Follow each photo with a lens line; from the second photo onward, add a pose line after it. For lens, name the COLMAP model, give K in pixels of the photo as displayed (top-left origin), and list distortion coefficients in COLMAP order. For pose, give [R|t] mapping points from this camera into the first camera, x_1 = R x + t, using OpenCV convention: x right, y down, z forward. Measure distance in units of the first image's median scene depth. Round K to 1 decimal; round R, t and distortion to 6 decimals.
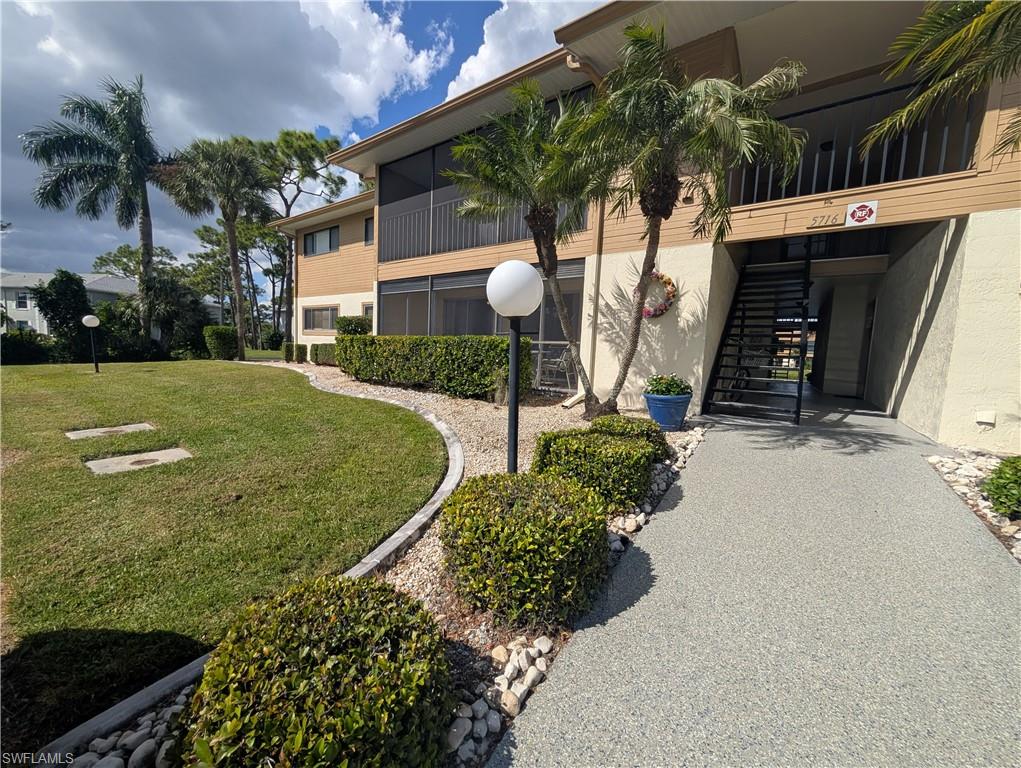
lens RADIAL K [[386.5, 0, 512.7], [0, 386.5, 389.7], [0, 0, 1]] dist [-0.001768, -0.000437]
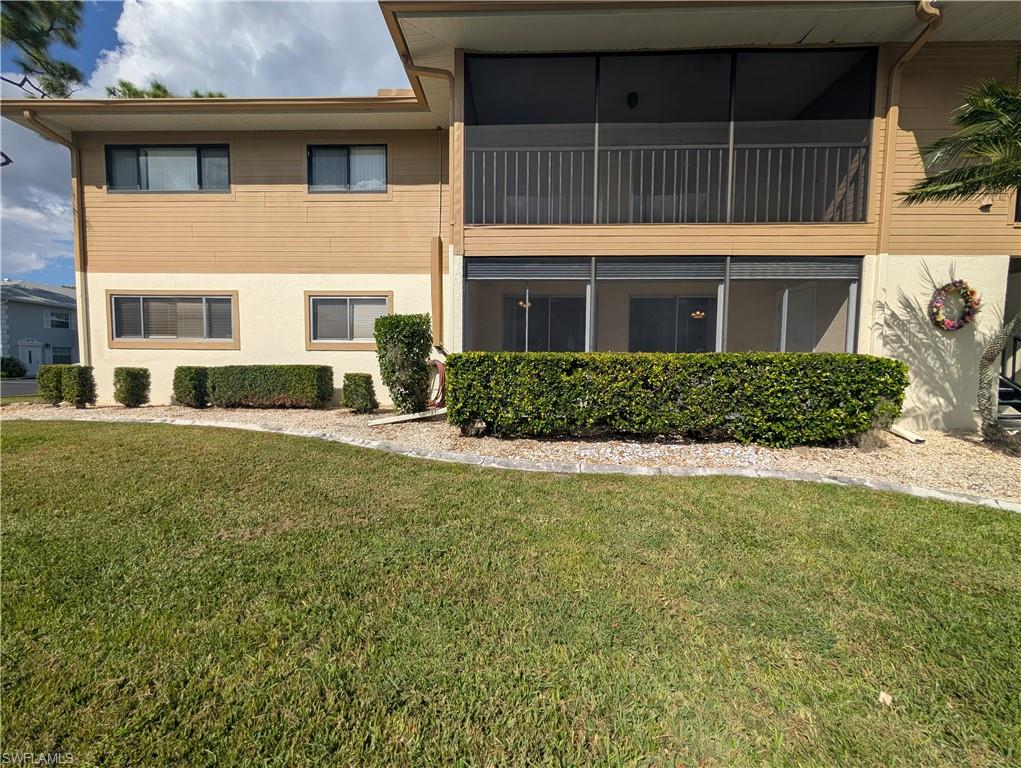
lens RADIAL K [[386.5, 0, 512.7], [0, 386.5, 389.7], [0, 0, 1]] dist [-0.001768, -0.000437]
pose [[0.838584, -0.072697, 0.539901, -0.650115], [0.078959, 0.996811, 0.011579, -0.090371], [-0.539020, 0.032920, 0.841649, 0.516785]]
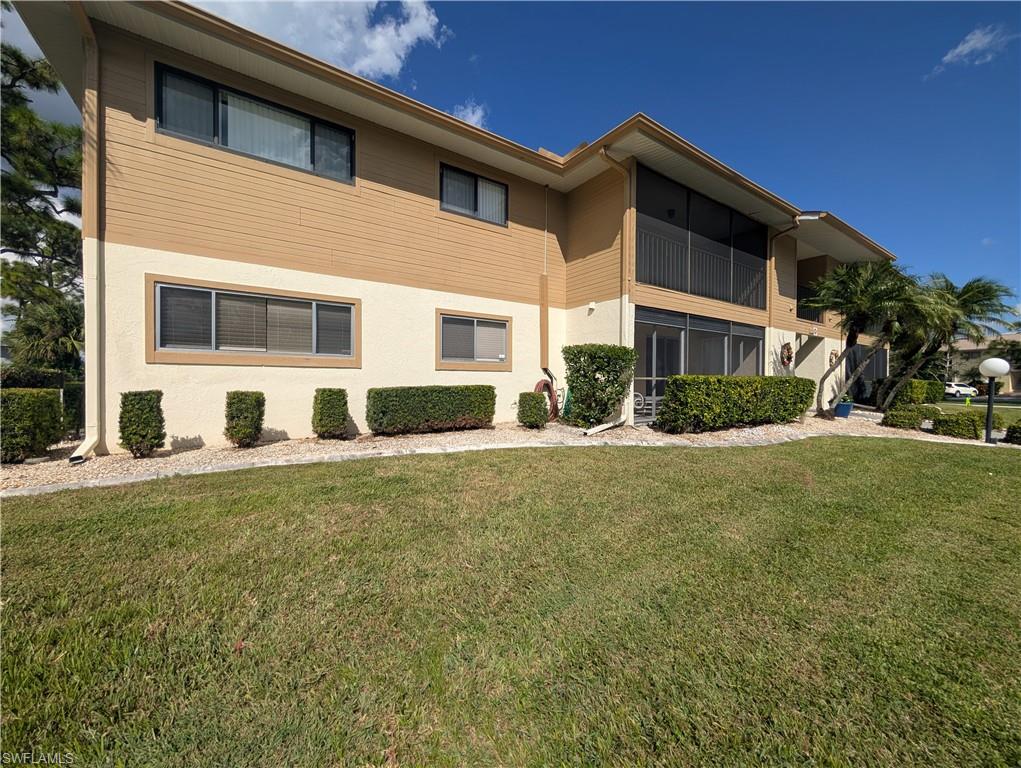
lens RADIAL K [[390.1, 0, 510.5], [0, 390.1, 384.0], [0, 0, 1]] dist [-0.000498, -0.000141]
pose [[0.359794, -0.053545, 0.931494, -1.253801], [0.097738, 0.995022, 0.019445, -0.171140], [-0.927898, 0.084046, 0.363237, 1.020540]]
